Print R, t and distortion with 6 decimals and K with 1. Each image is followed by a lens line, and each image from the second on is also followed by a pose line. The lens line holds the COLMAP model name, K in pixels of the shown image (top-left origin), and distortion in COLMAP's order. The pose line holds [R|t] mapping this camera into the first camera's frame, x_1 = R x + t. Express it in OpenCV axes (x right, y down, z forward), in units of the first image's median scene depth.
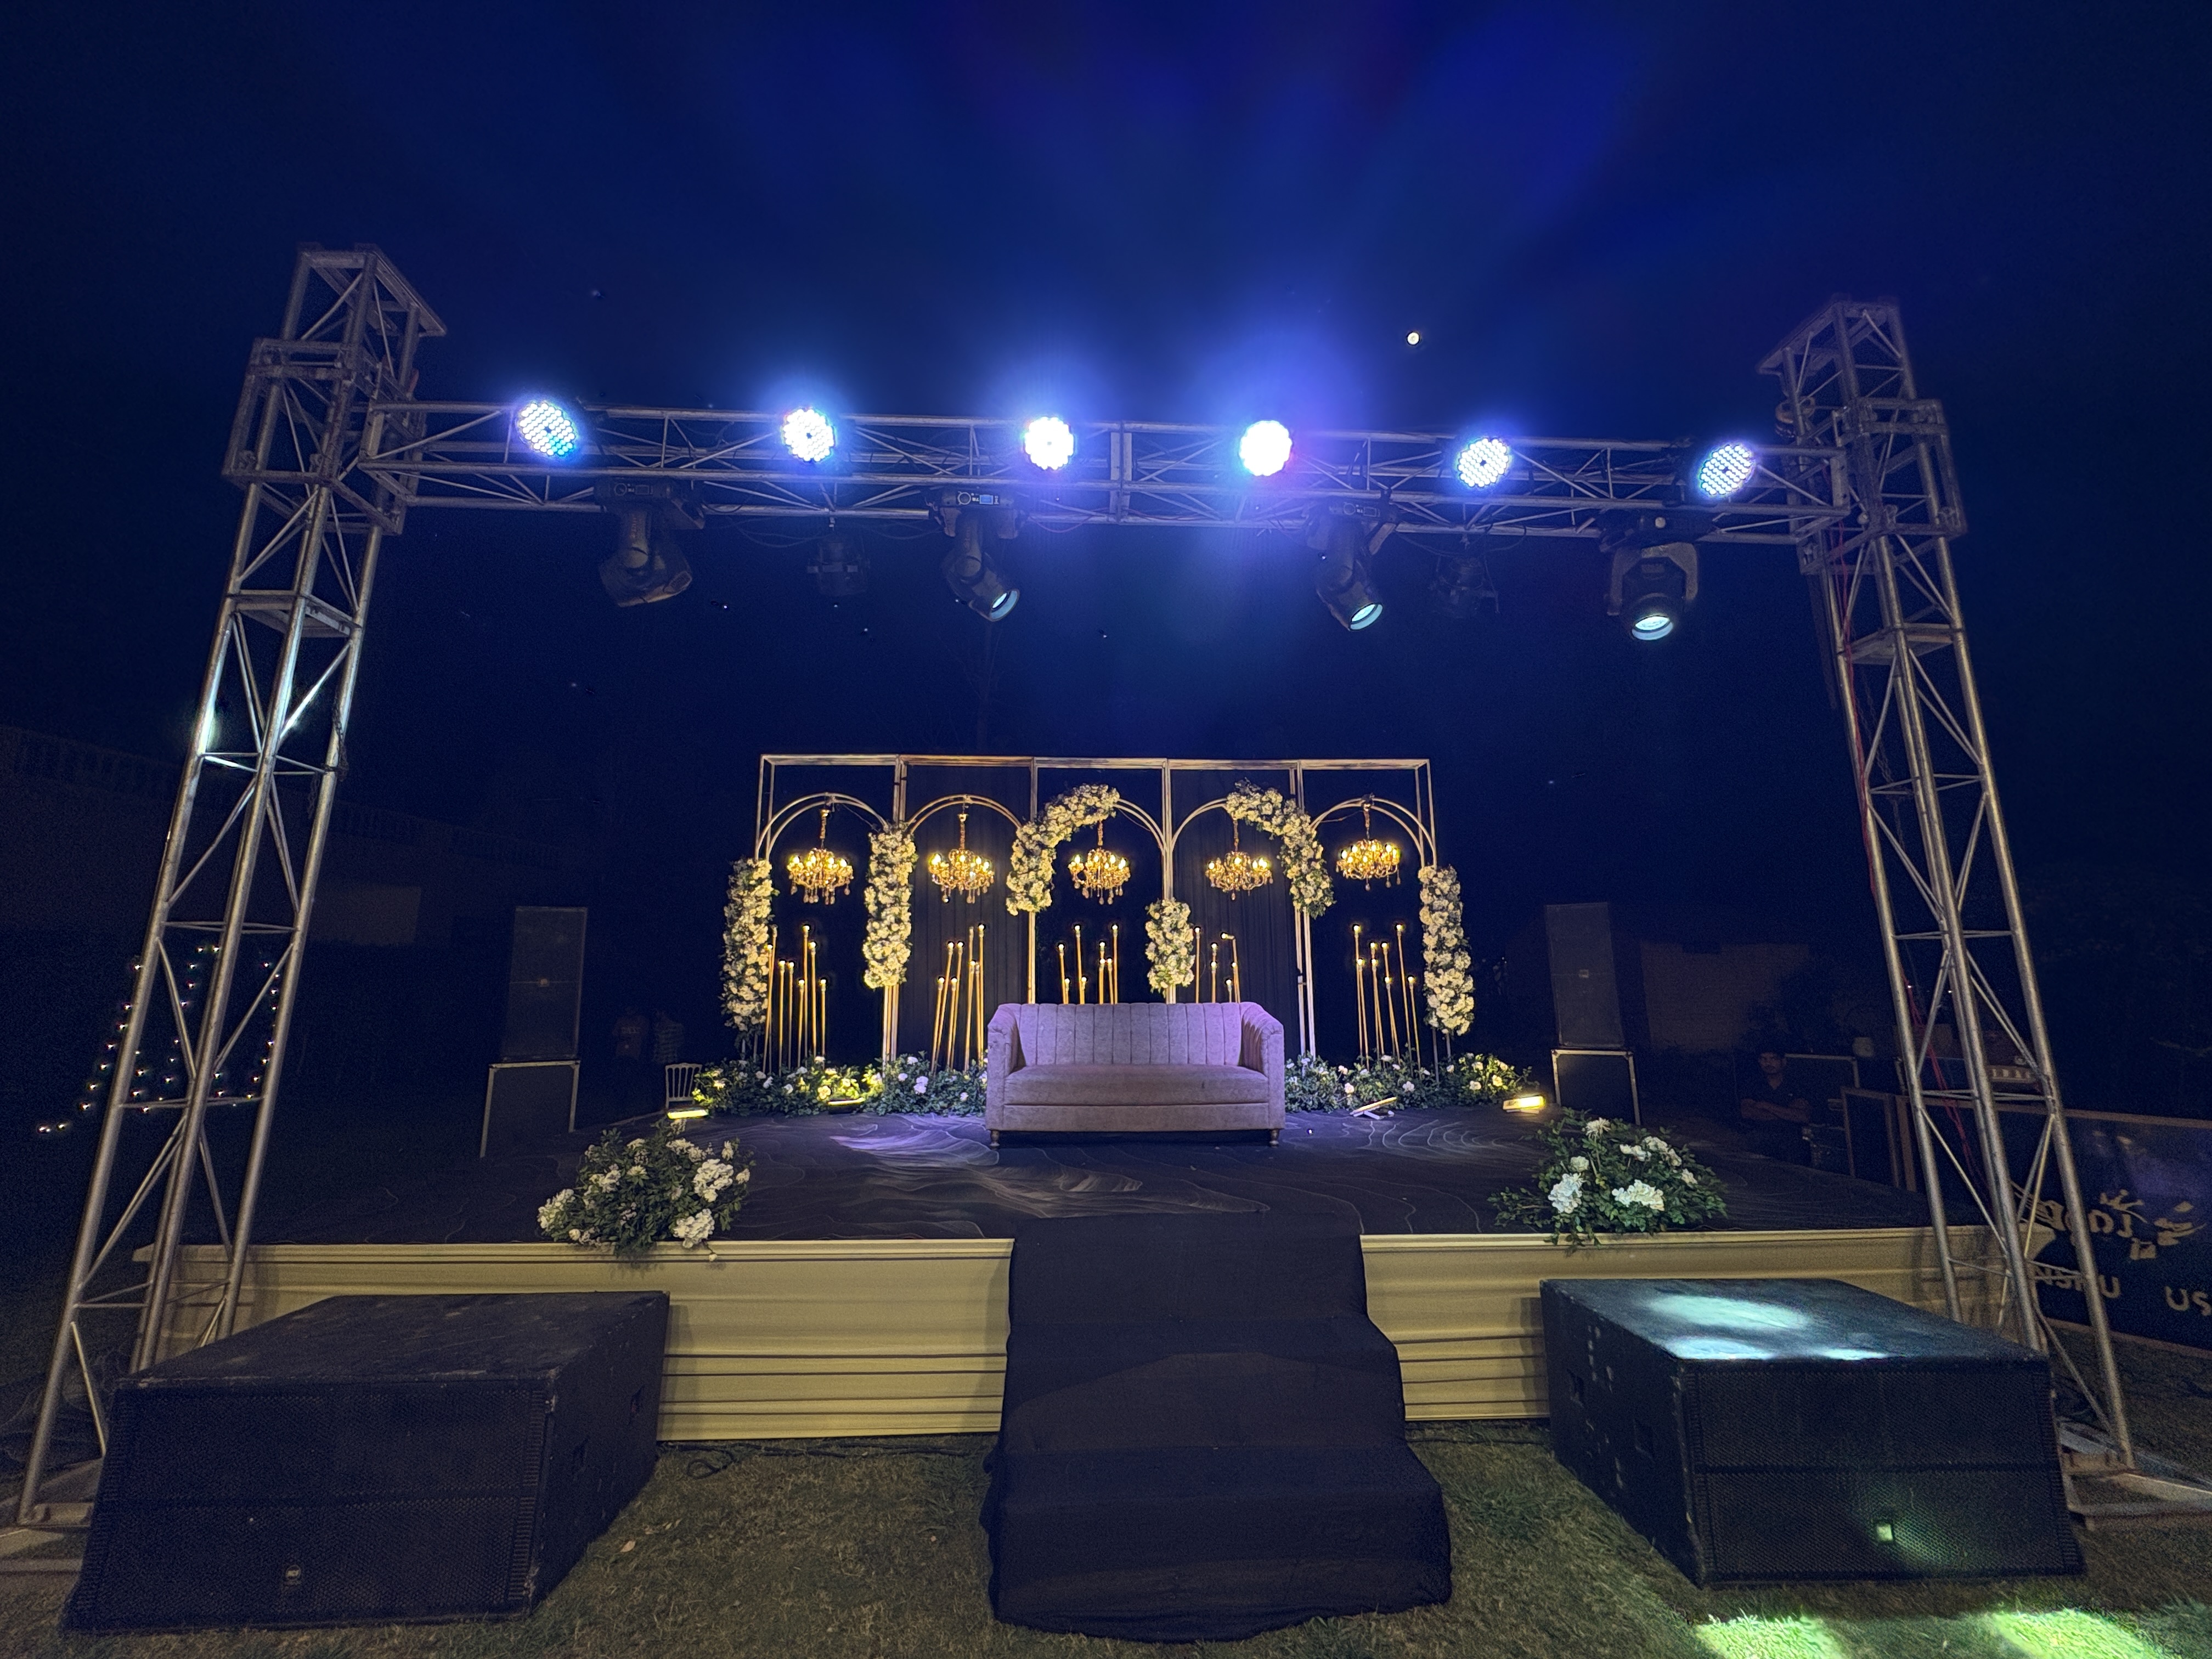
lens RADIAL K [[887.1, 0, 1109.0], [0, 887.1, 815.3], [0, 0, 1]] dist [-0.003160, 0.001055]
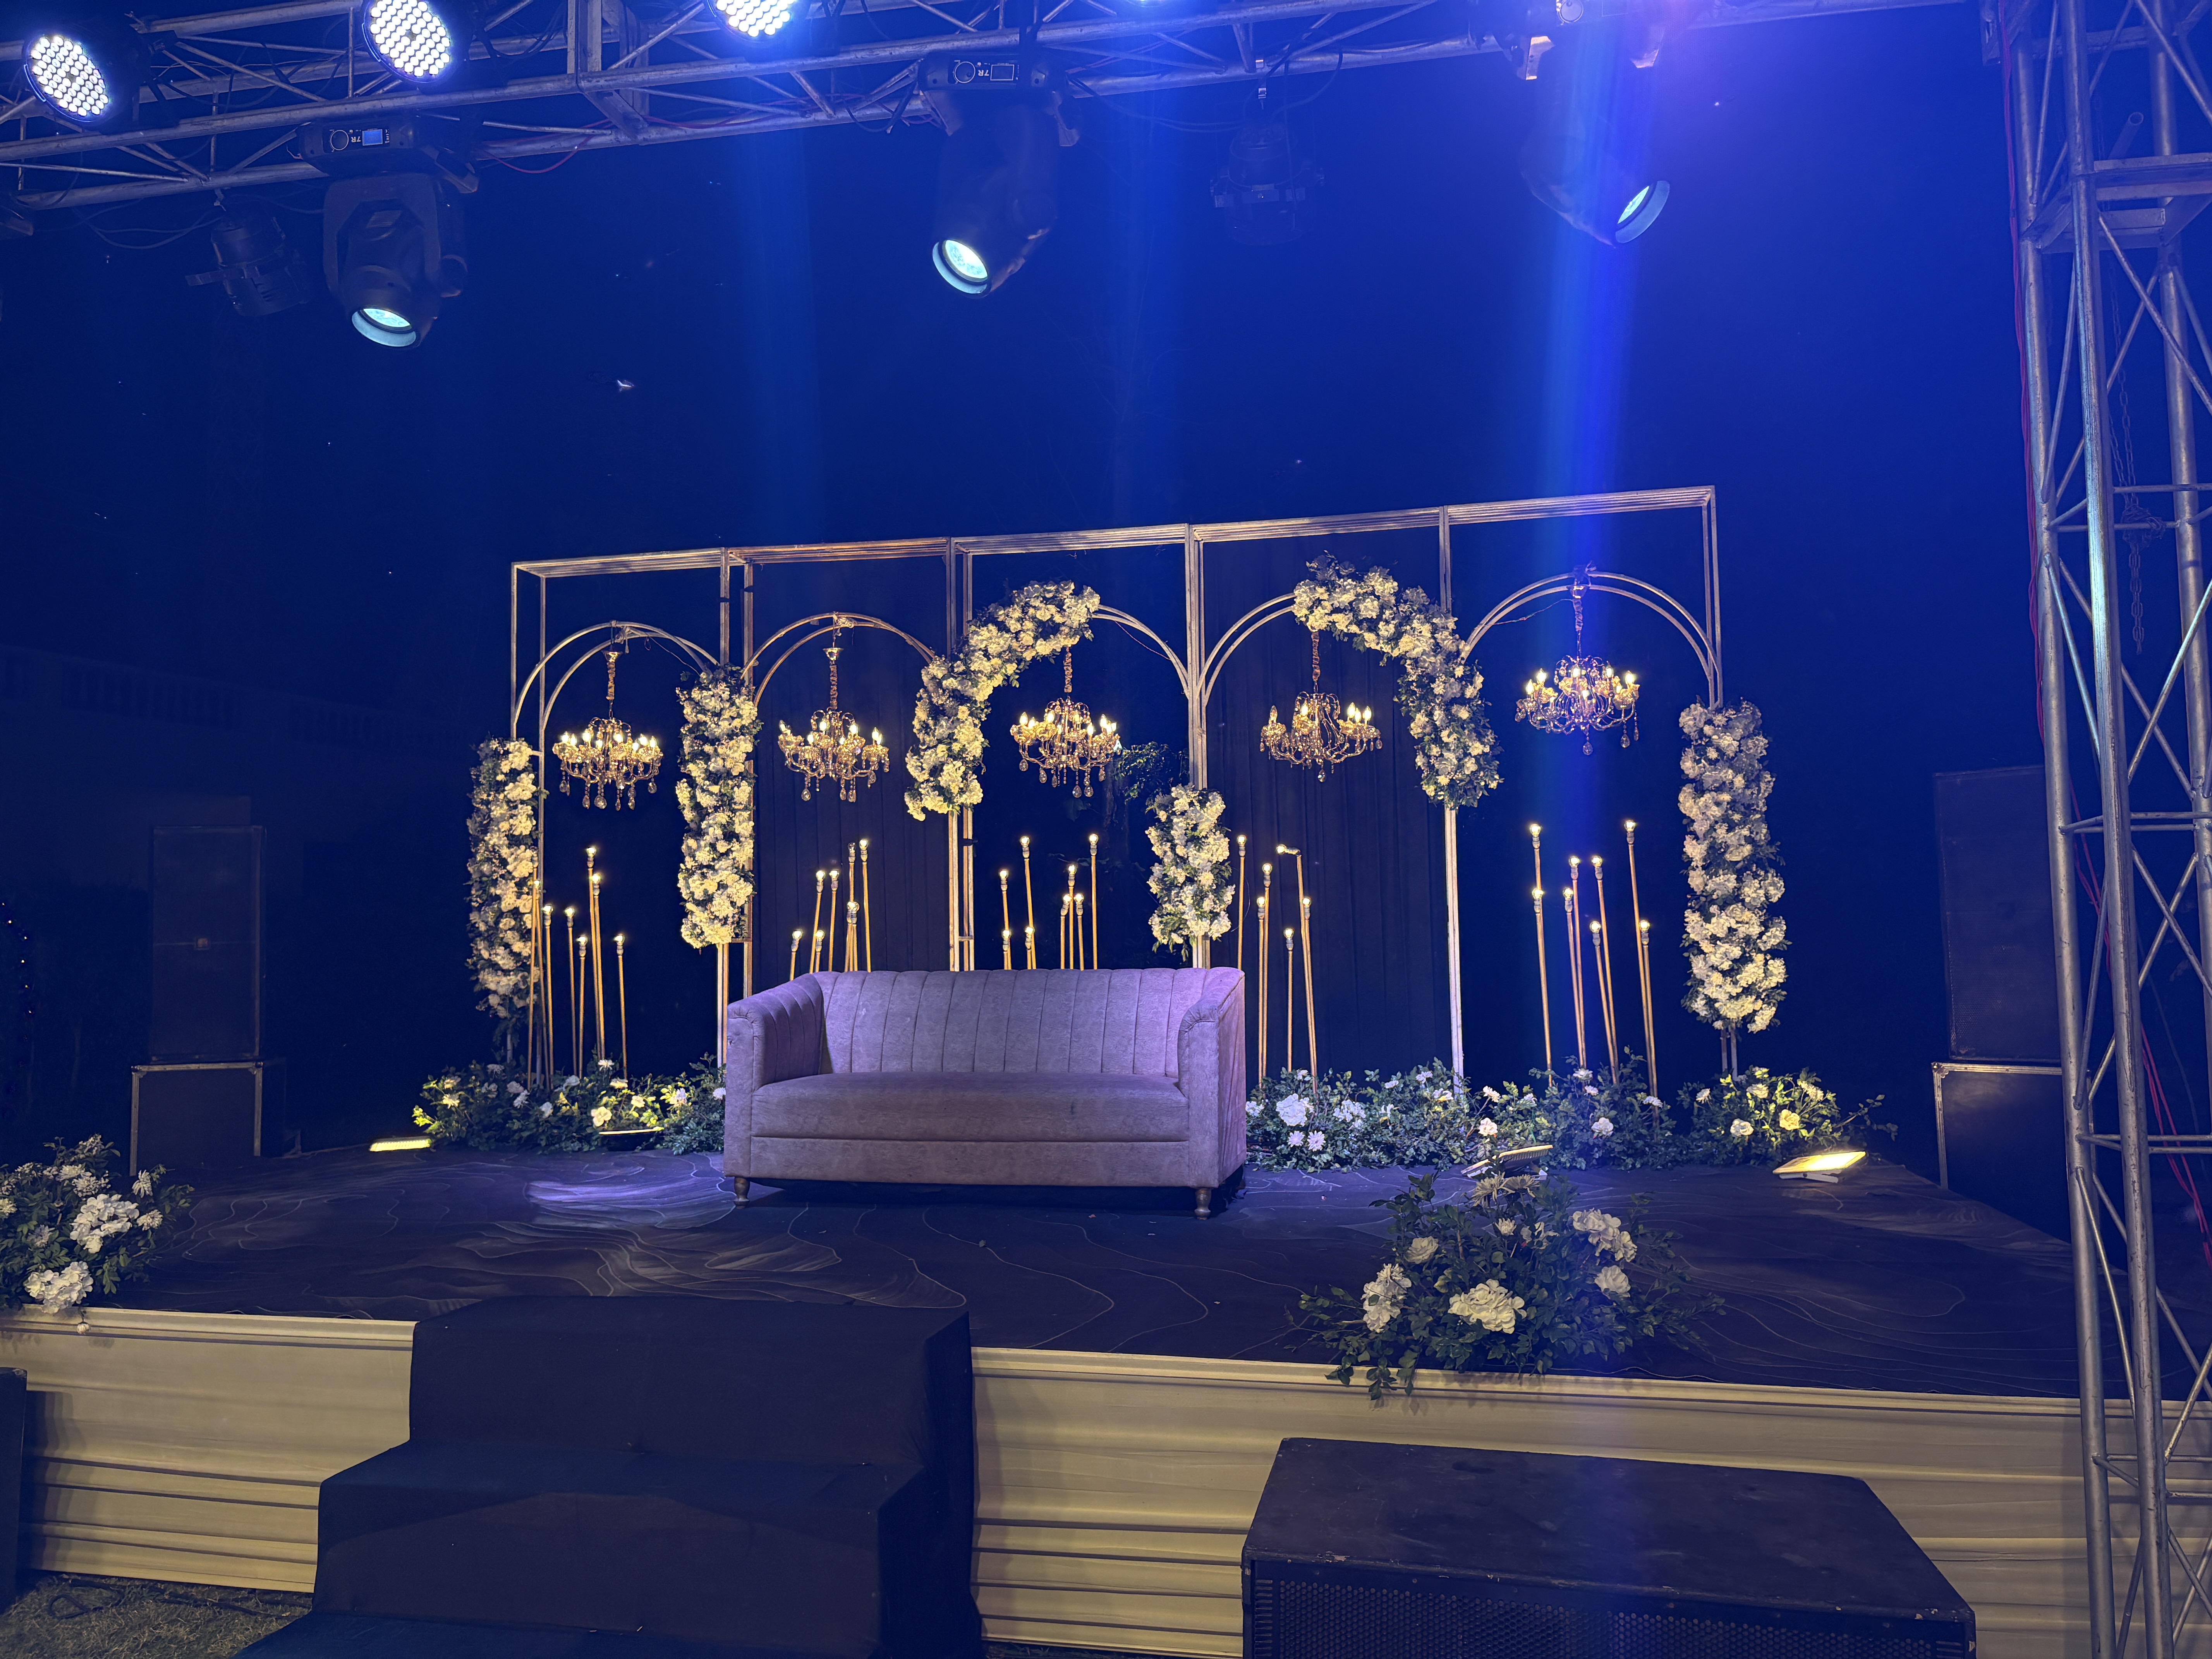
lens RADIAL K [[1681.5, 0, 1103.6], [0, 1681.5, 821.2], [0, 0, 1]] dist [0.047699, -0.054803]
pose [[0.967533, -0.024863, -0.251520, 0.284387], [0.053763, 0.992621, 0.108691, 0.001296], [0.246962, -0.118685, 0.961730, -0.014765]]
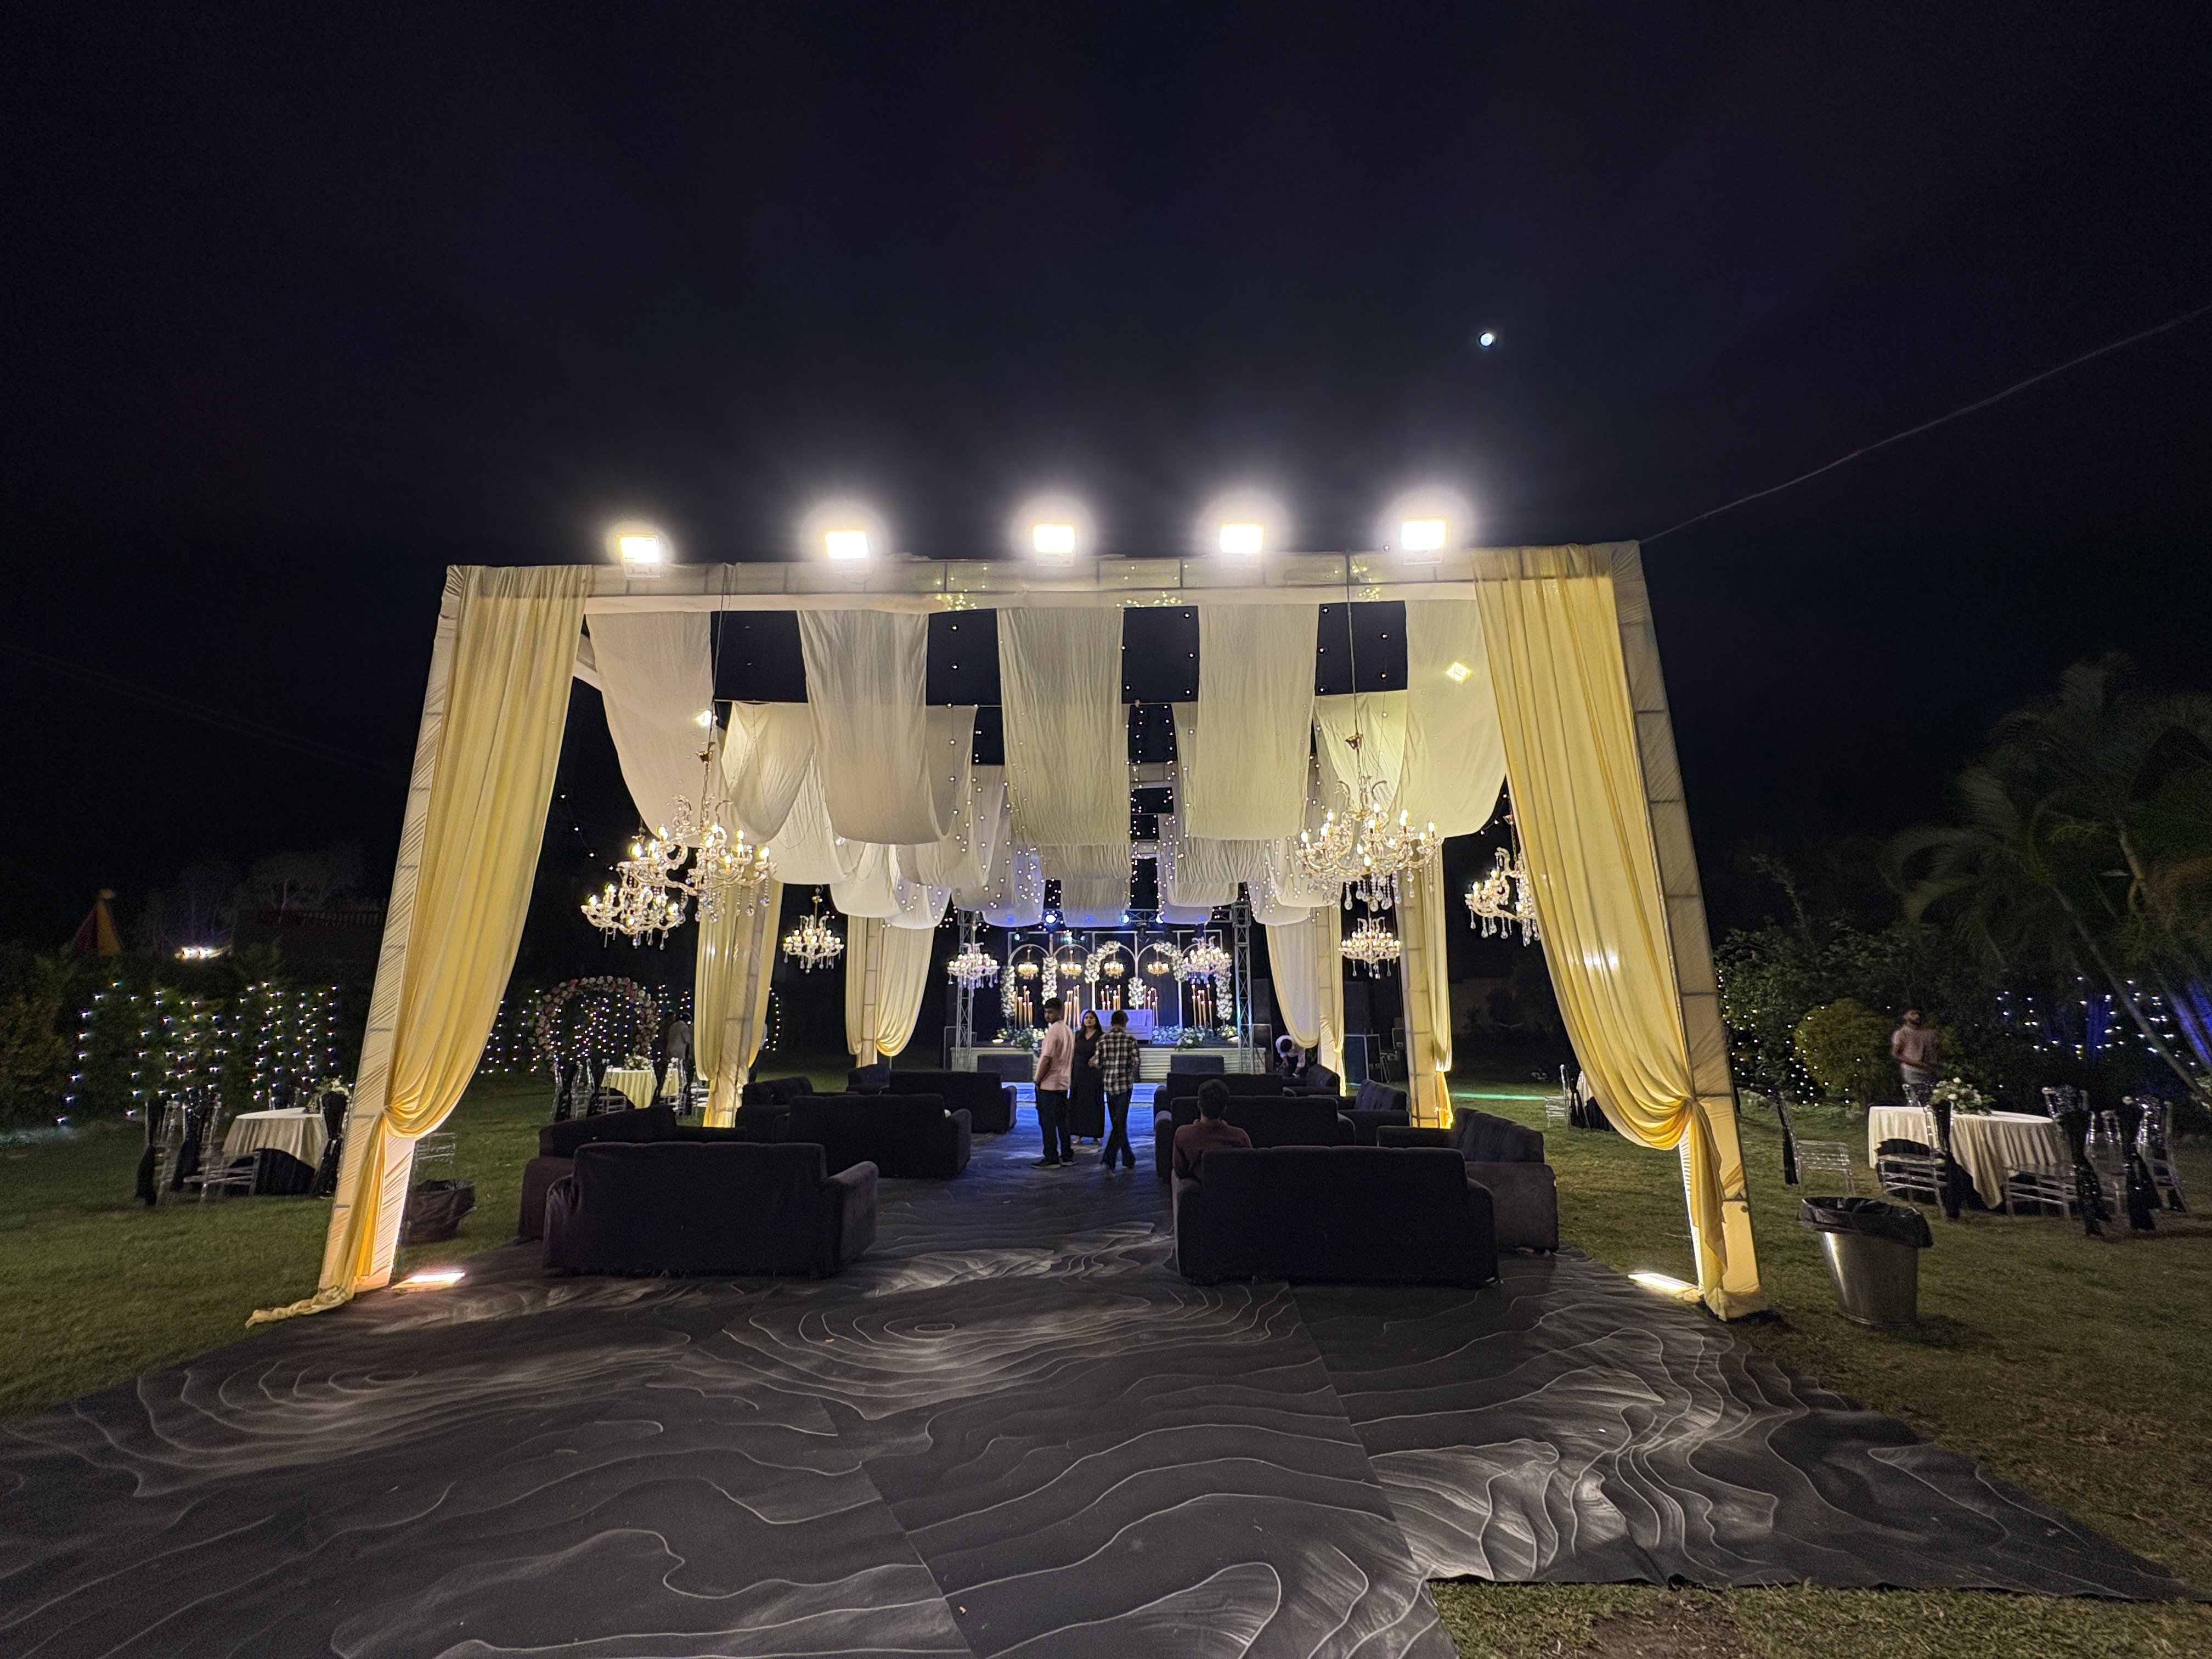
lens RADIAL K [[887.1, 0, 1112.0], [0, 887.1, 781.5], [0, 0, 1]] dist [-0.003160, 0.001055]
pose [[0.995834, -0.024682, -0.087782, 0.286789], [0.020142, 0.998432, -0.052236, -0.454527], [0.088933, 0.050250, 0.994769, -2.273231]]
